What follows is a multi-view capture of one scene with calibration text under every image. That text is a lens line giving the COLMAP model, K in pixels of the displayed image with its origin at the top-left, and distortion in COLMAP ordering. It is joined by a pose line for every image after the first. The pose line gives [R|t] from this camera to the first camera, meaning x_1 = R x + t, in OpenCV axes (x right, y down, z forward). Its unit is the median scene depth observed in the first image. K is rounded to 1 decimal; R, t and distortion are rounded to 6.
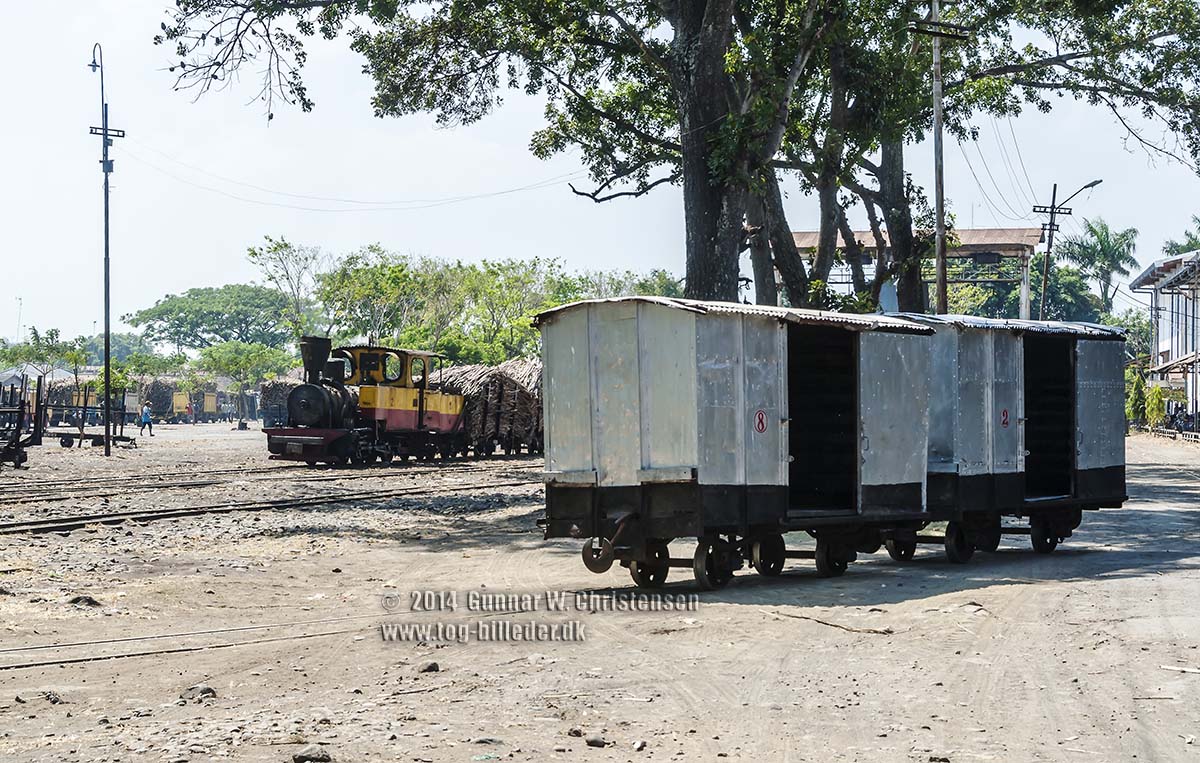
lens RADIAL K [[2111.4, 0, 600.0], [0, 2111.4, 381.5], [0, 0, 1]] dist [0.026049, 0.104871]
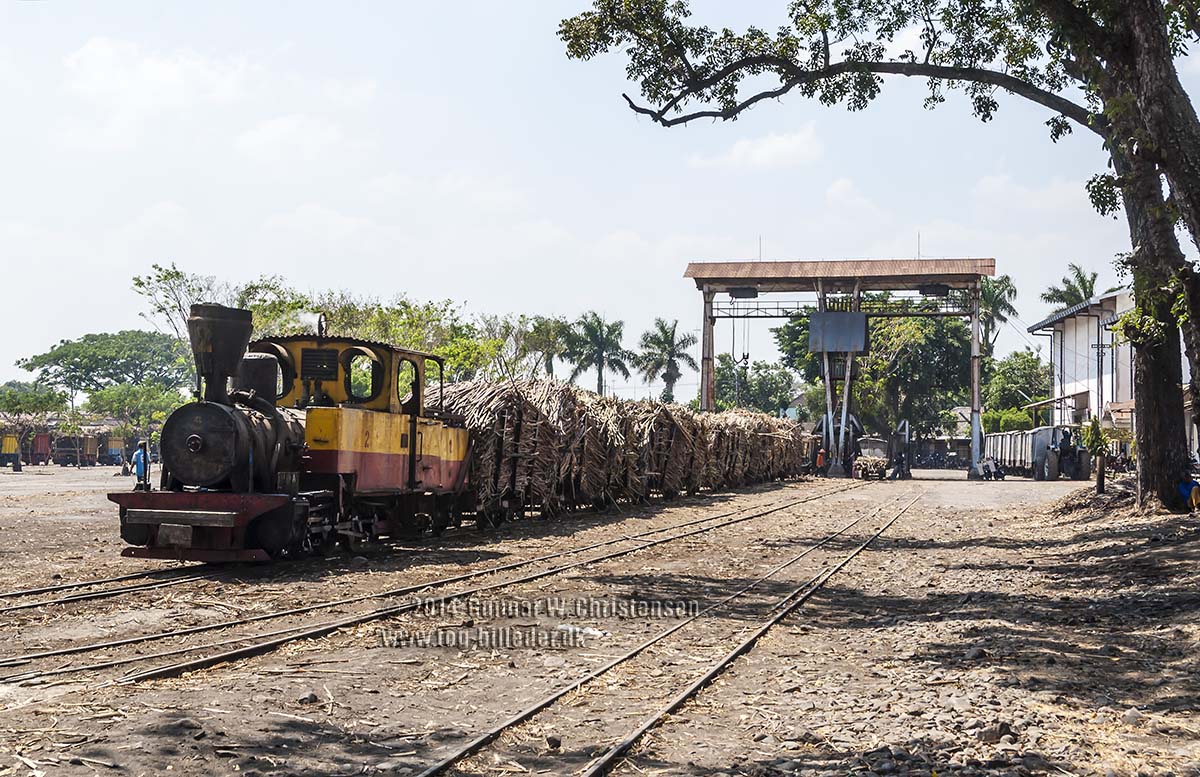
lens RADIAL K [[1977.3, 0, 600.0], [0, 1977.3, 388.5], [0, 0, 1]] dist [0.129424, -0.123848]
pose [[0.998161, 0.002152, 0.060583, -0.060783], [-0.001037, 0.999830, -0.018426, 0.005327], [-0.060612, 0.018329, 0.997993, 0.435488]]
